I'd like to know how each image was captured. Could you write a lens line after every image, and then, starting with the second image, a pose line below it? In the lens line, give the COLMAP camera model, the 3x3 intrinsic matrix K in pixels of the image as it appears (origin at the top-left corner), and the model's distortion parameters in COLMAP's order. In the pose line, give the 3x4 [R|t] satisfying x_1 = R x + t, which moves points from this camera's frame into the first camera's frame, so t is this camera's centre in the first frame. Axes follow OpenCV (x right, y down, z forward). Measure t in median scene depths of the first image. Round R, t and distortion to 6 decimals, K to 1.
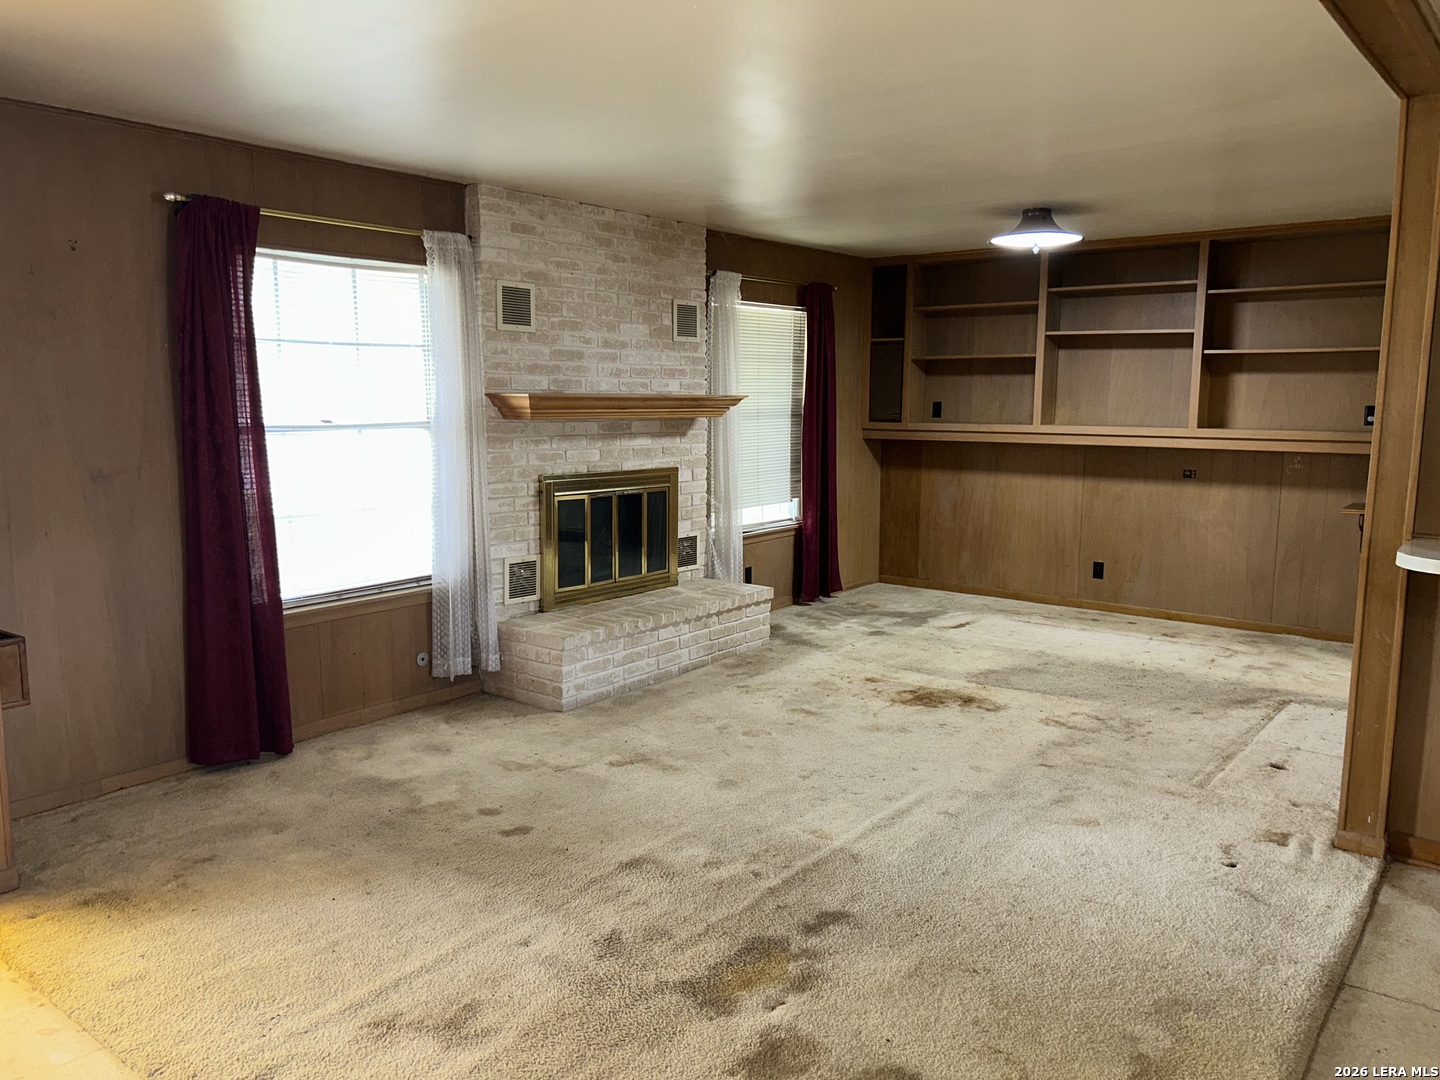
lens RADIAL K [[1092.1, 0, 717.1], [0, 1092.1, 543.7], [0, 0, 1]] dist [0.051223, -0.064717]
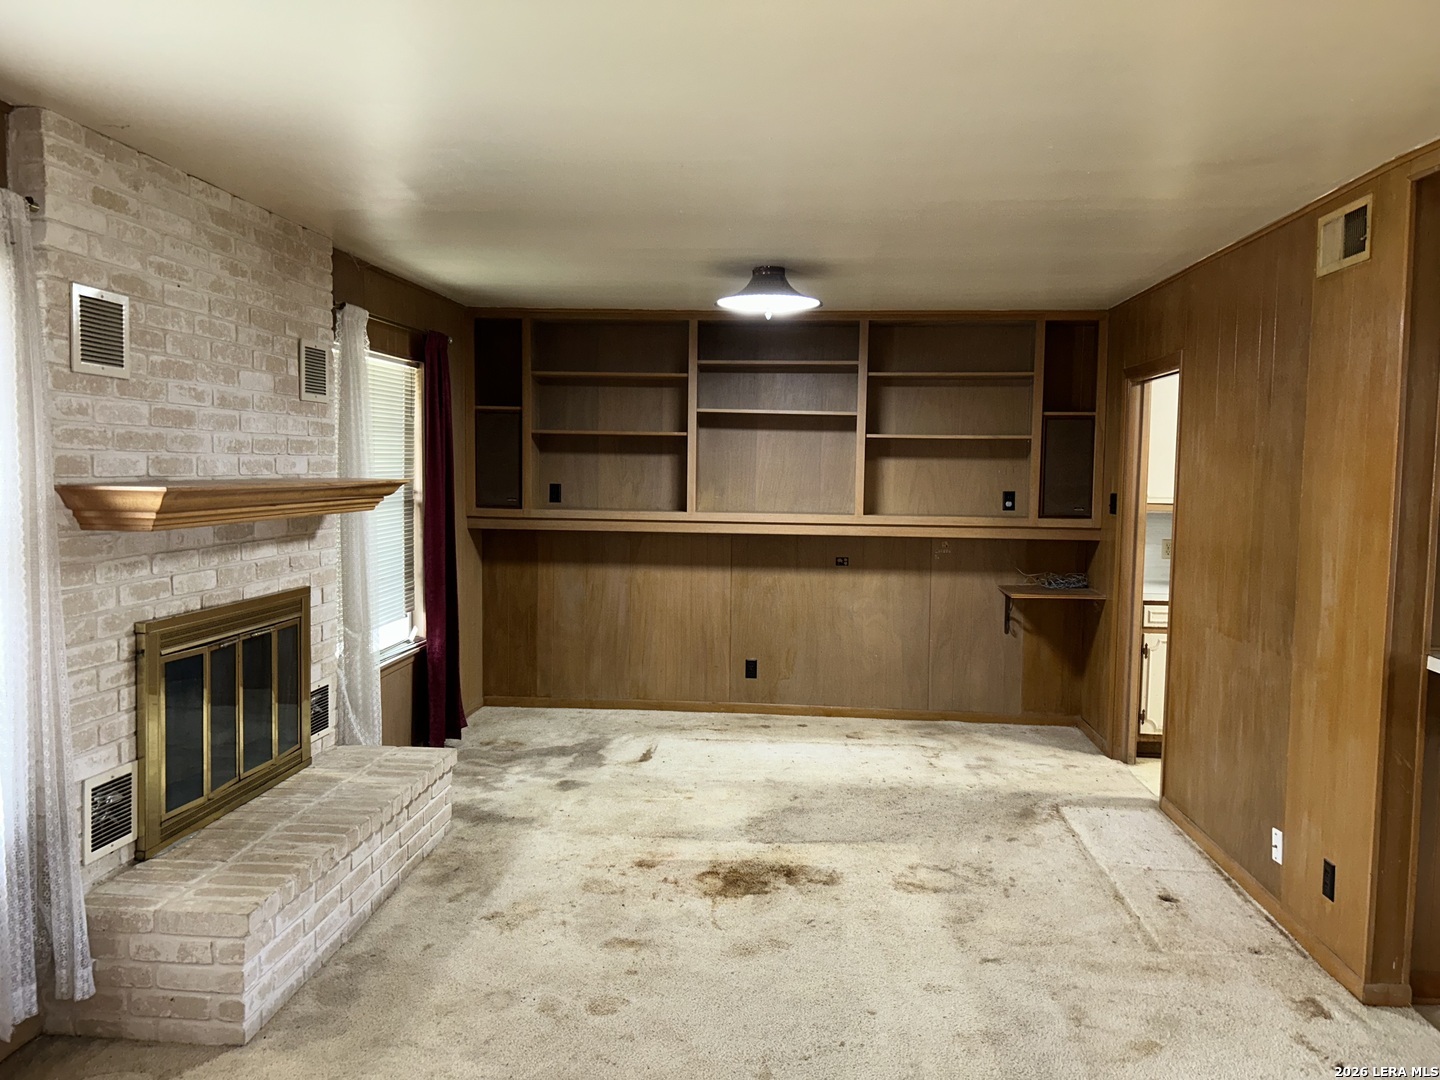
lens RADIAL K [[1092.1, 0, 734.0], [0, 1092.1, 530.0], [0, 0, 1]] dist [0.051223, -0.064717]
pose [[0.825870, -0.025695, 0.563274, -0.218665], [0.065642, 0.996550, -0.050785, -0.058705], [-0.560026, 0.078917, 0.824708, 0.325539]]
